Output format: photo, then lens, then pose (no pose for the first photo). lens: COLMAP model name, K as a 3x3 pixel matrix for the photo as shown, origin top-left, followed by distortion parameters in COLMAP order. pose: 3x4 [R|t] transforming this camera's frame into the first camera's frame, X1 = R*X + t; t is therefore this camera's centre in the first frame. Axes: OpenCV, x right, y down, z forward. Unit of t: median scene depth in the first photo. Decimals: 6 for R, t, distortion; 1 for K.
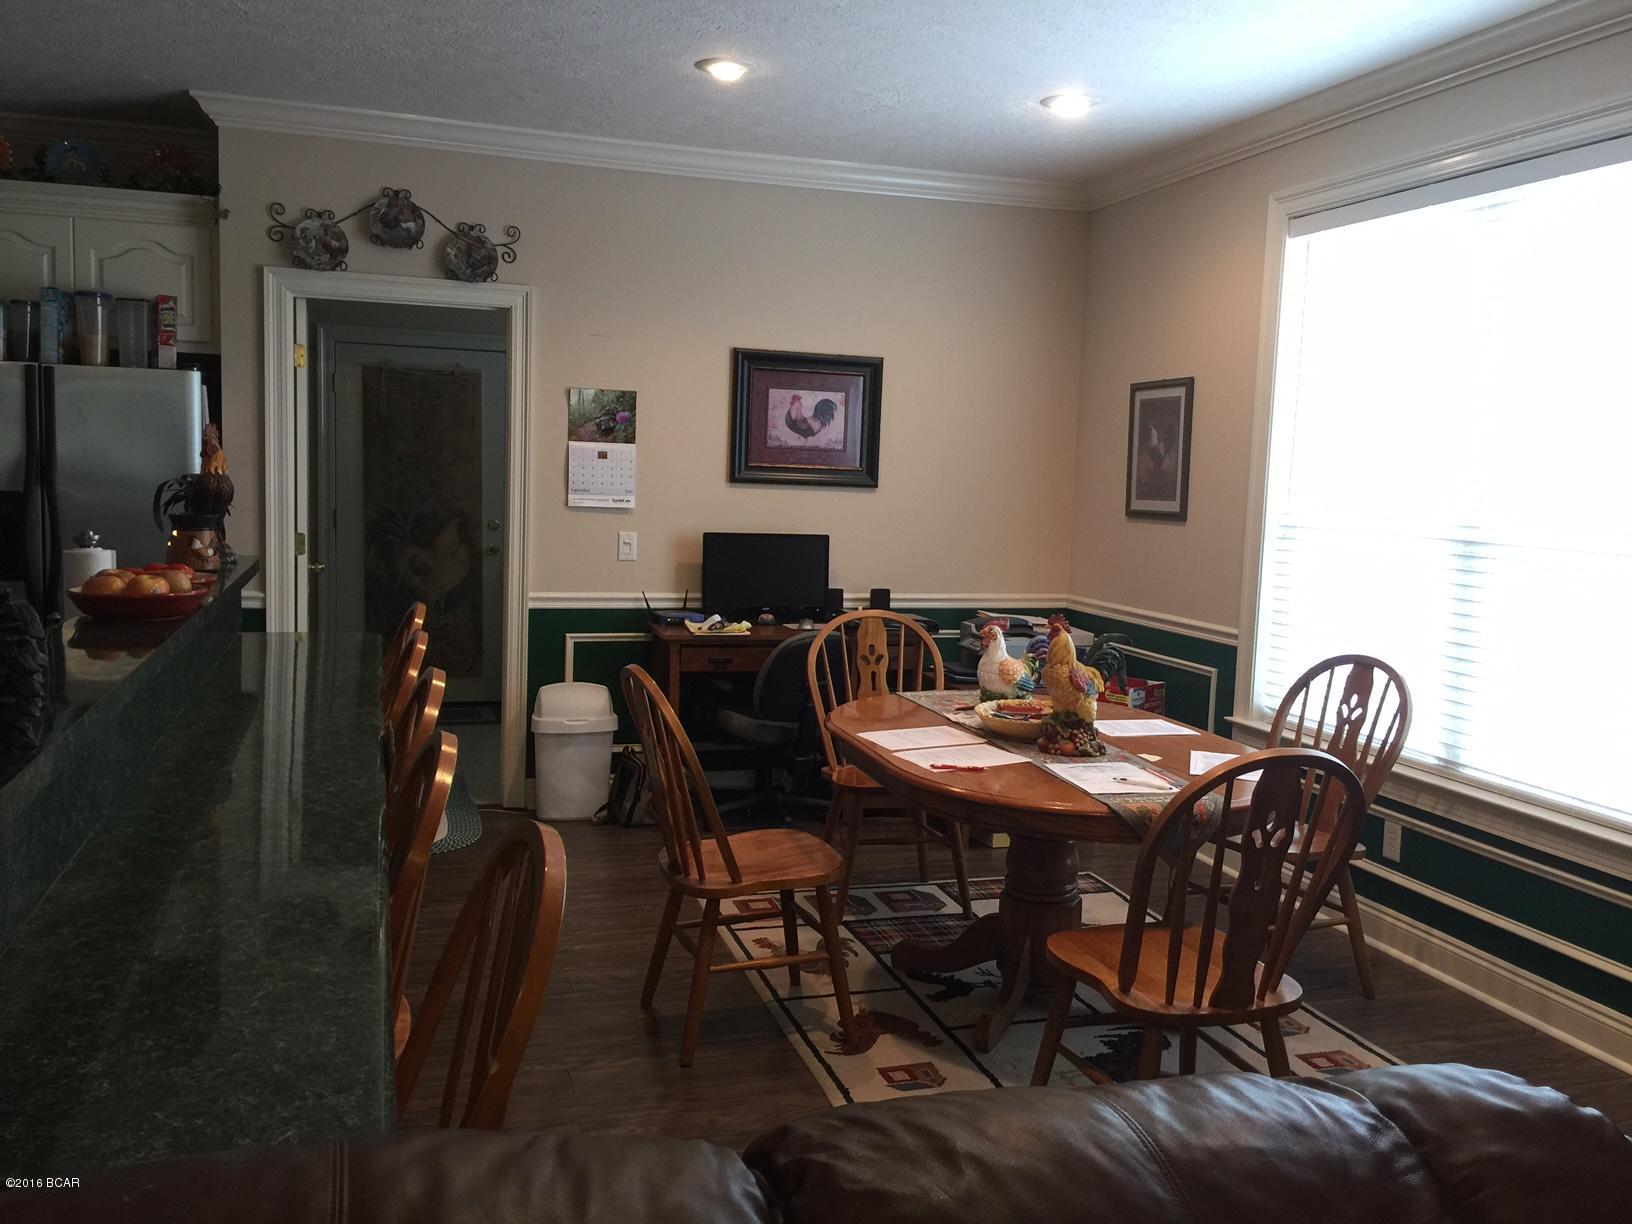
lens RADIAL K [[1396.1, 0, 813.9], [0, 1396.1, 611.6], [0, 0, 1]] dist [0.084870, -0.130020]
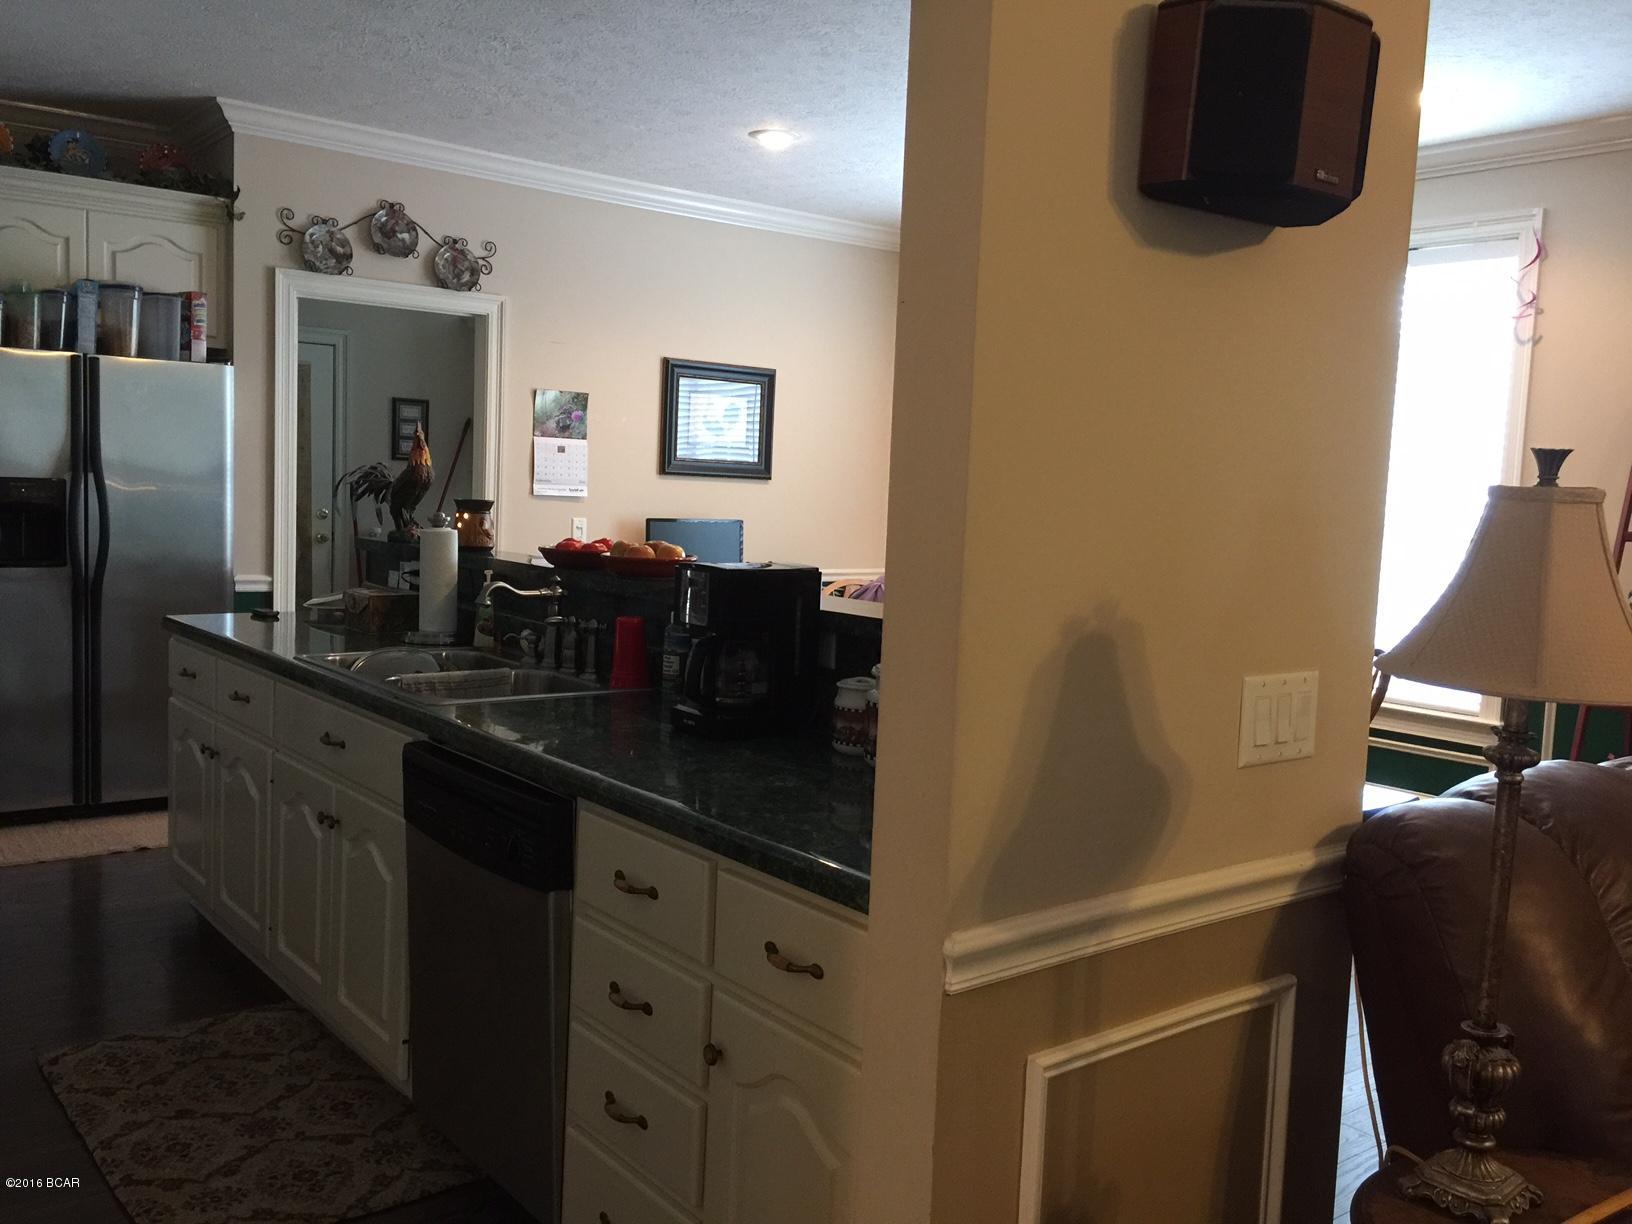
lens RADIAL K [[1396.1, 0, 783.5], [0, 1396.1, 597.0], [0, 0, 1]] dist [0.084870, -0.130020]
pose [[0.939667, -0.023161, 0.341305, -0.393244], [0.025241, 0.999680, -0.001652, 0.013407], [-0.341158, 0.010167, 0.939951, -0.118925]]
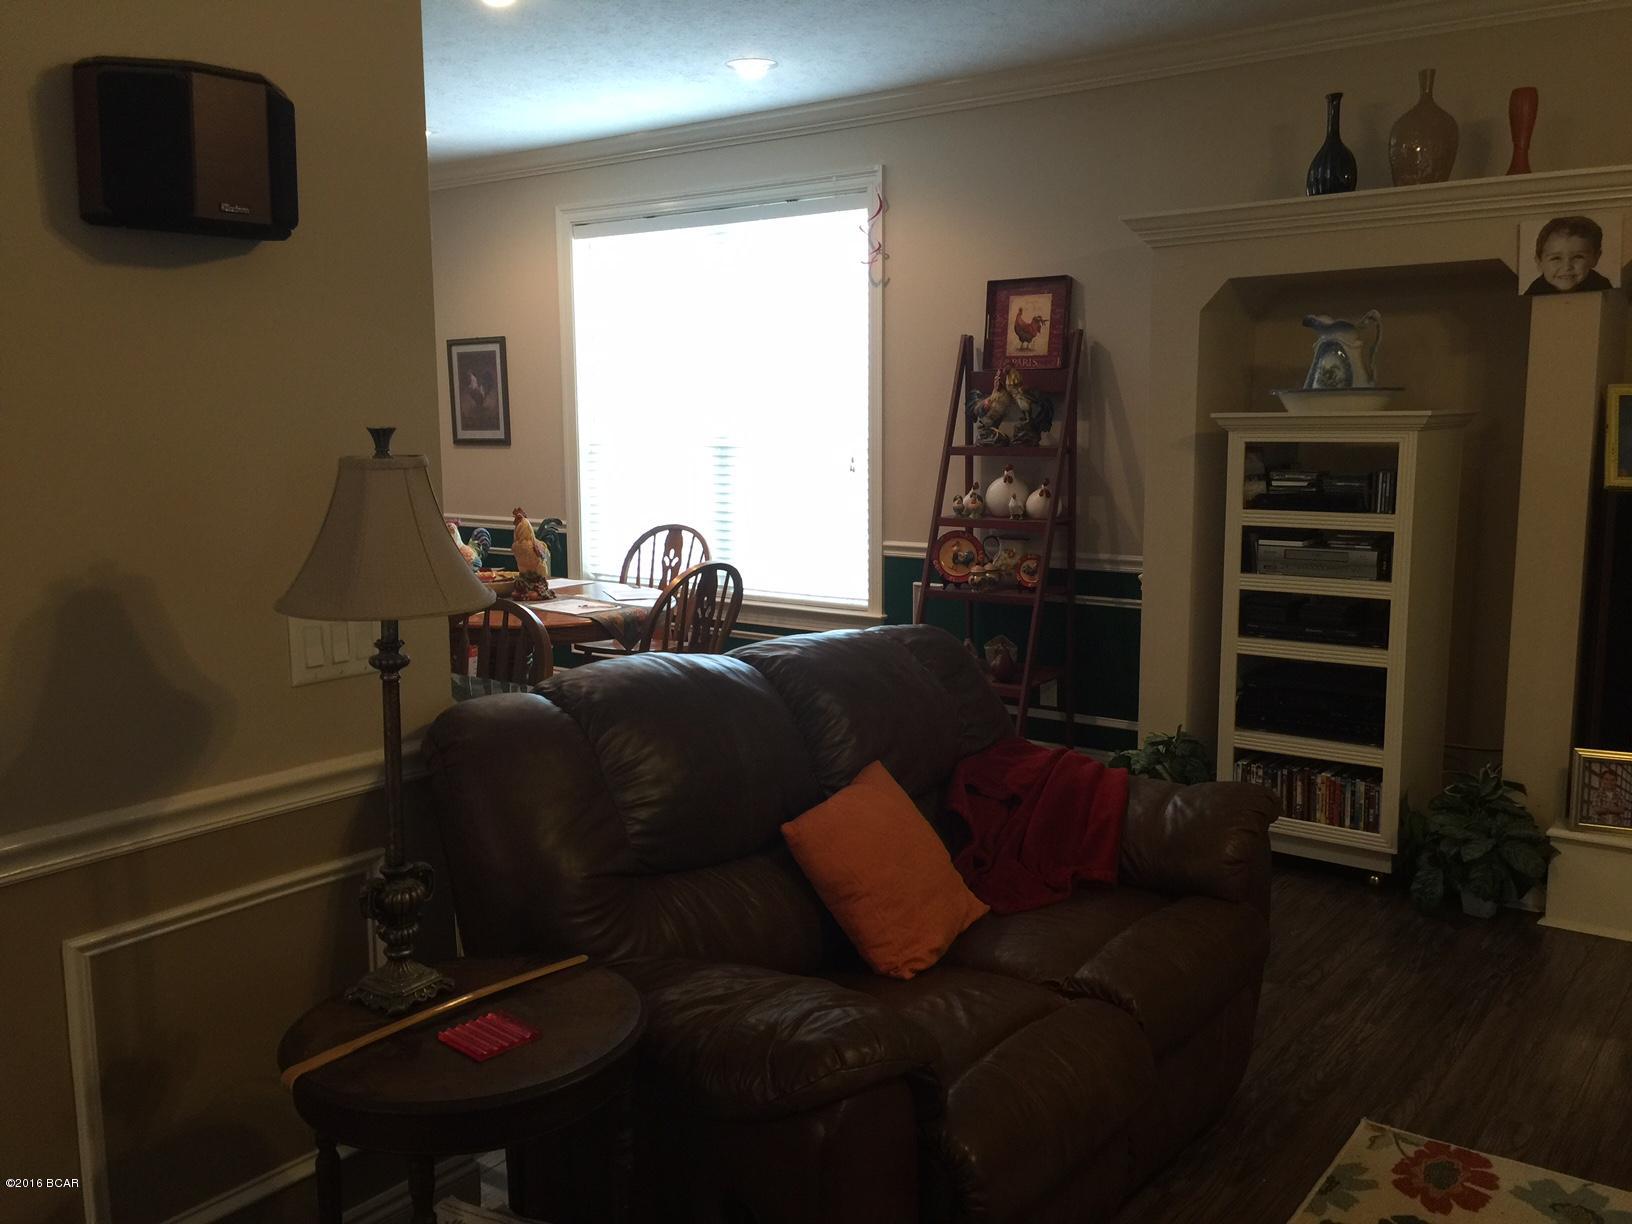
lens RADIAL K [[1396.1, 0, 810.5], [0, 1396.1, 607.6], [0, 0, 1]] dist [0.084870, -0.130020]
pose [[0.814521, -0.118418, 0.567920, -0.283194], [0.092749, 0.992935, 0.074016, 0.017235], [-0.572672, -0.007613, 0.819749, -0.264411]]
